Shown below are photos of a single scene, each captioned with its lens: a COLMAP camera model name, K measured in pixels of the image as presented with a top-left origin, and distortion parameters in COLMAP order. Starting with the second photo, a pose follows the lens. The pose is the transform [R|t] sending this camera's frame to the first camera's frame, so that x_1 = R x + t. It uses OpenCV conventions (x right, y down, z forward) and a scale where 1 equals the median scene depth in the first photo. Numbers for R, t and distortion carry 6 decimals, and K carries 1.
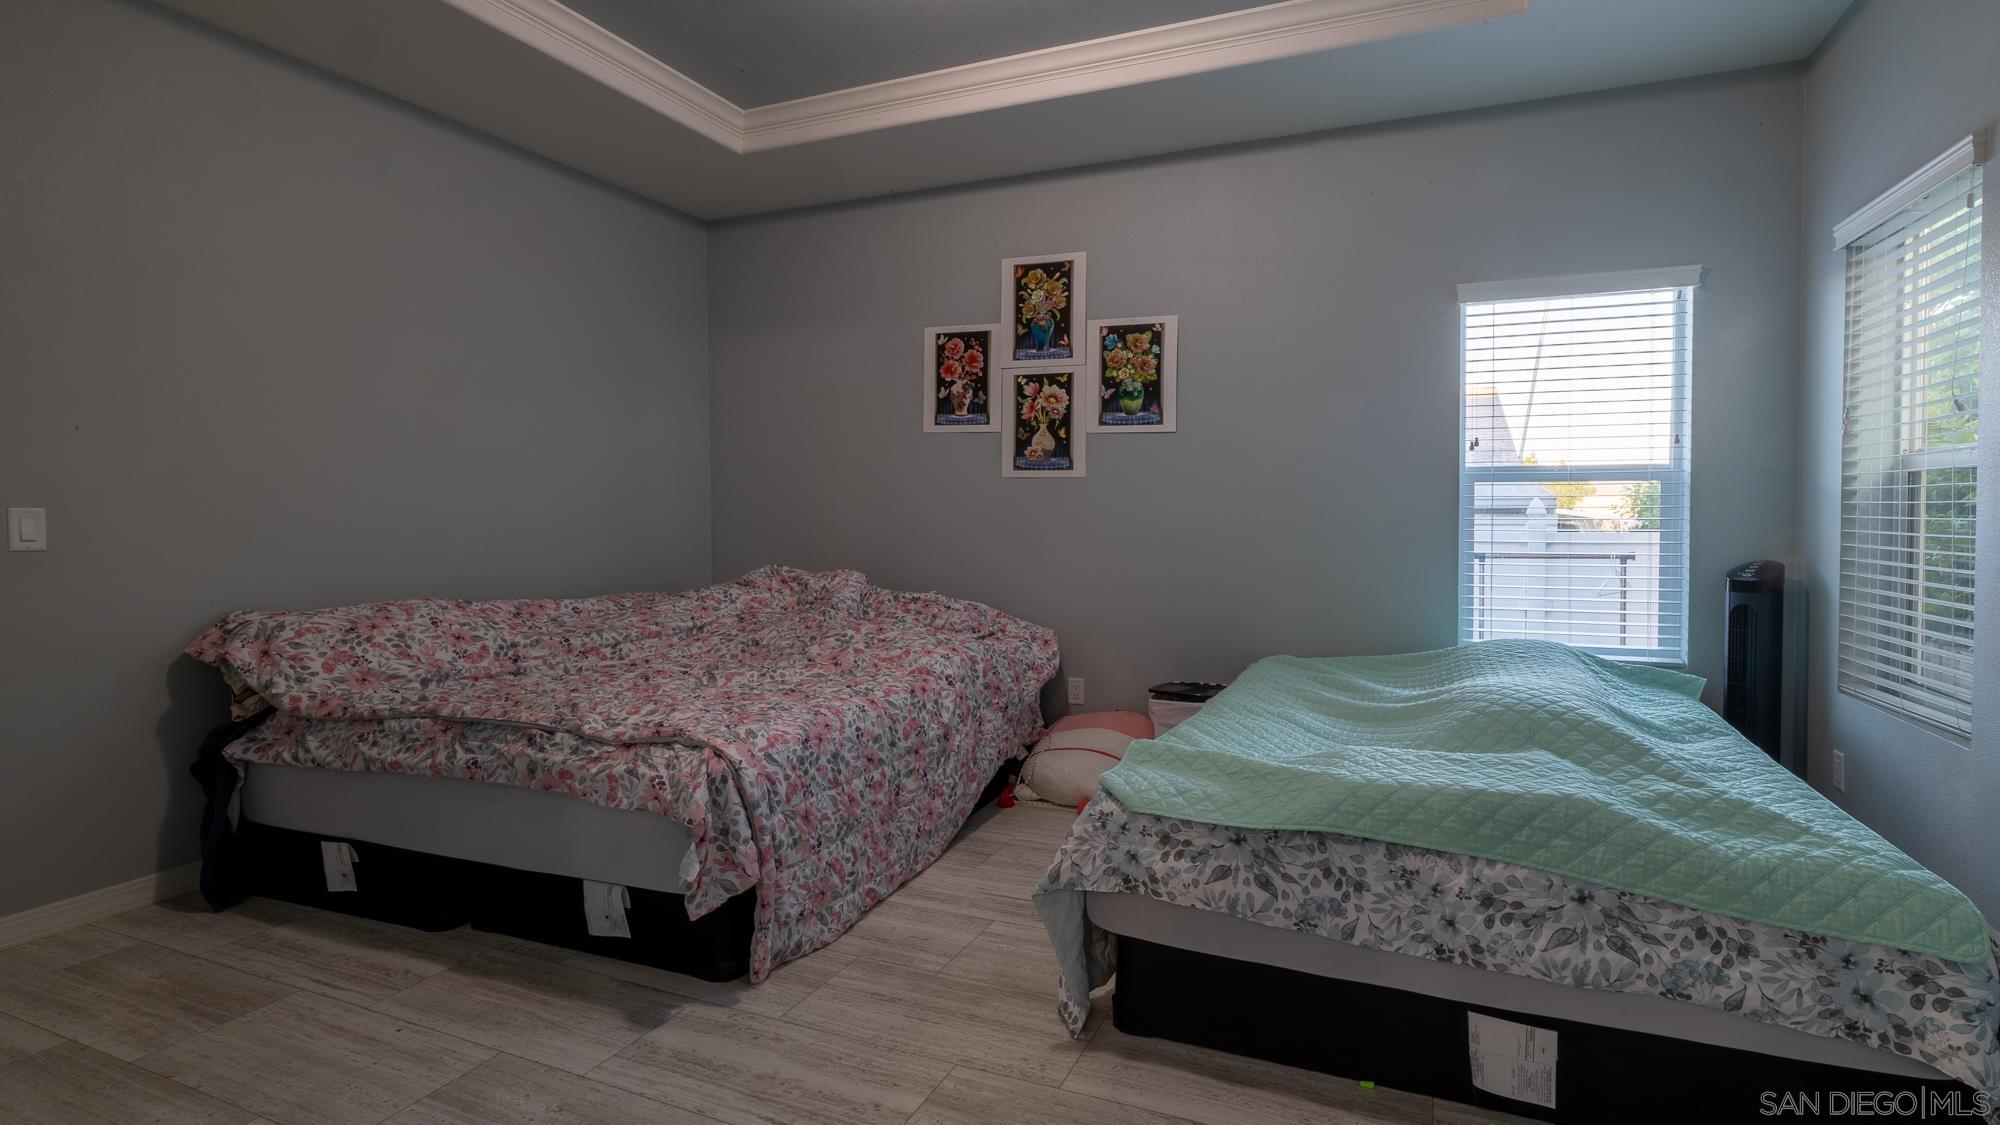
lens RADIAL K [[980.5, 0, 1000.8], [0, 980.5, 507.2], [0, 0, 1]] dist [-0.001527, 0.000068]
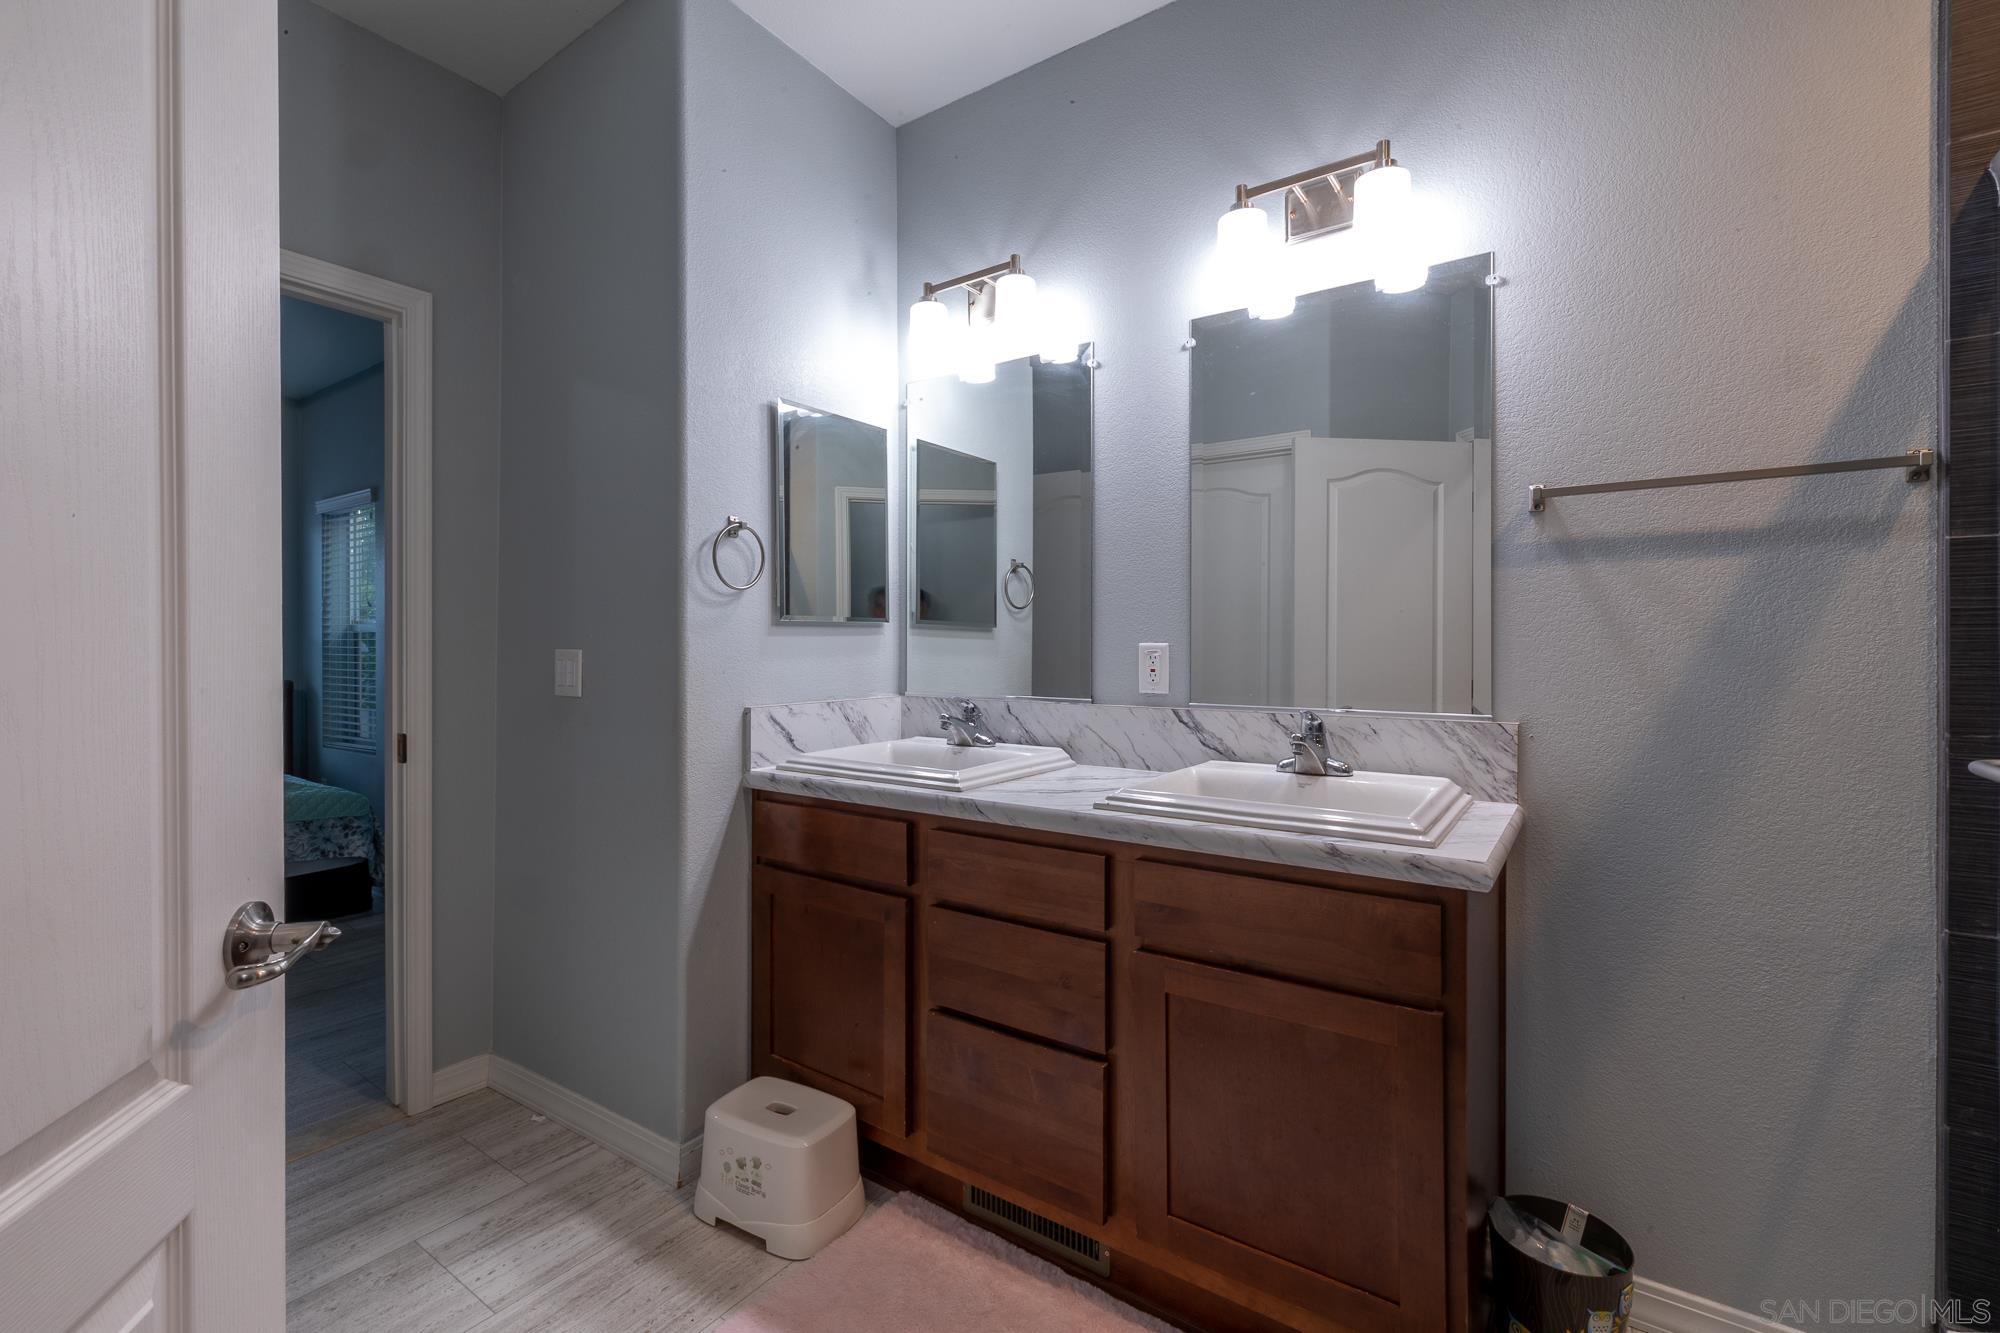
lens RADIAL K [[867.0, 0, 1004.3], [0, 867.0, 646.7], [0, 0, 1]] dist [0.000064, 0.000120]
pose [[0.206023, -0.016208, 0.978413, -0.561749], [0.006286, 0.999864, 0.015240, -0.024379], [-0.978527, 0.003011, 0.206097, -0.698467]]
